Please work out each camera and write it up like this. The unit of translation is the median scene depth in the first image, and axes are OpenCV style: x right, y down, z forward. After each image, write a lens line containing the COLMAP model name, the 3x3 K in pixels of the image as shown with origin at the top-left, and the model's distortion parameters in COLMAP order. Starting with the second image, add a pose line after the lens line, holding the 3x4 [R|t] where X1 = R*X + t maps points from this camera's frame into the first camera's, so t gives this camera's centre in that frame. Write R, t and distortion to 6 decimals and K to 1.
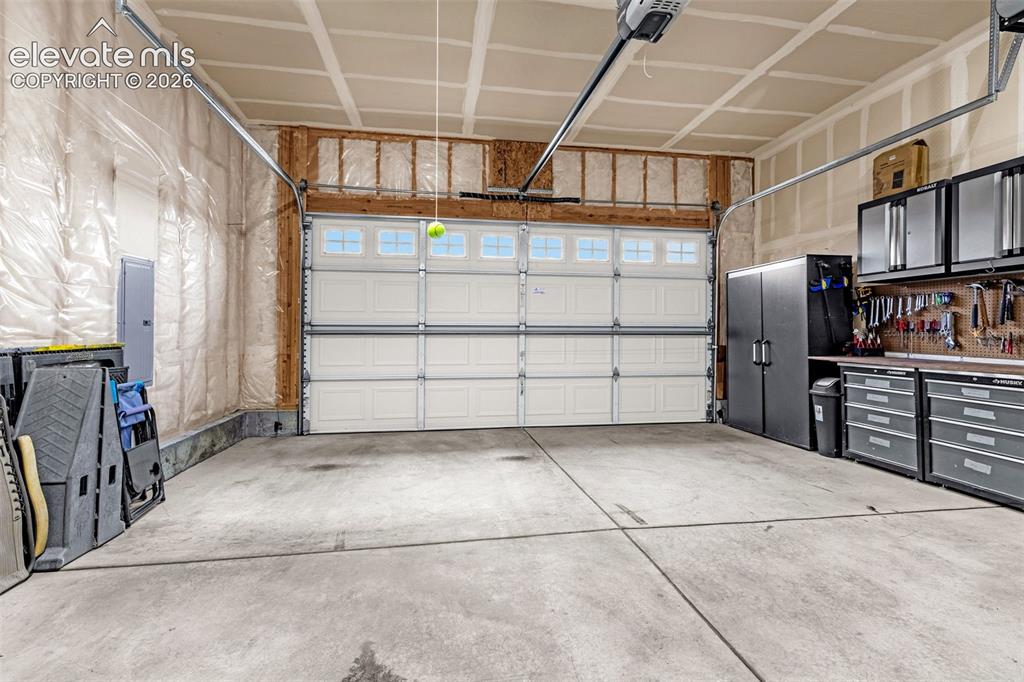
lens RADIAL K [[488.6, 0, 510.7], [0, 488.6, 326.1], [0, 0, 1]] dist [-0.003278, 0.000644]
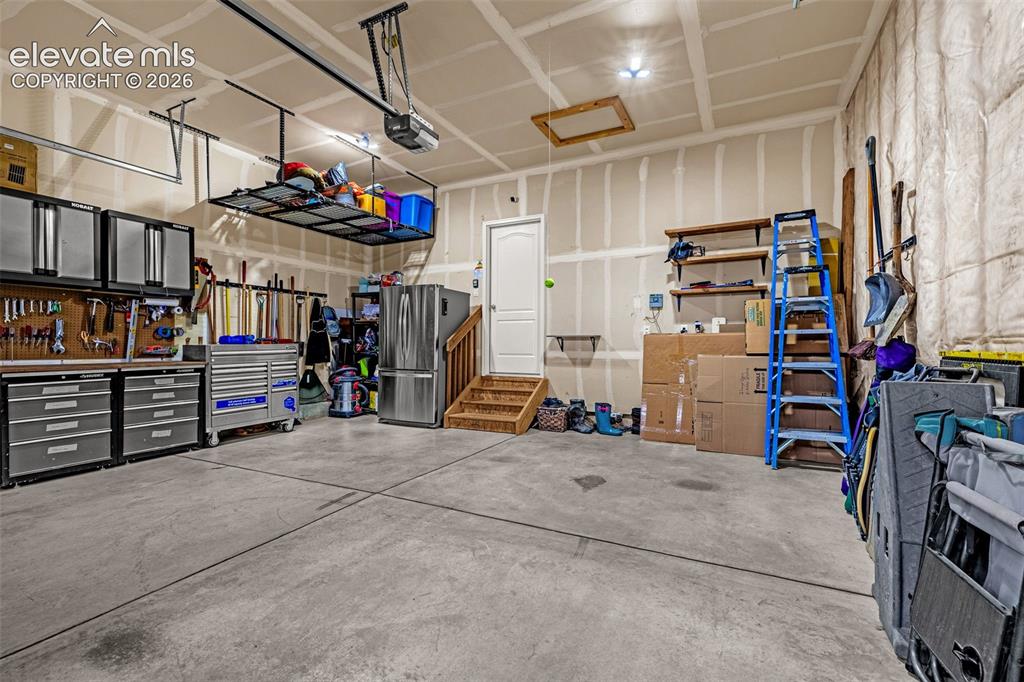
lens RADIAL K [[439.8, 0, 510.4], [0, 439.8, 343.8], [0, 0, 1]] dist [-0.000329, 0.000948]
pose [[-0.816223, -0.003334, 0.577727, -0.670911], [-0.008441, 0.999945, -0.006156, 0.031444], [-0.577675, -0.009901, -0.816207, 1.635431]]
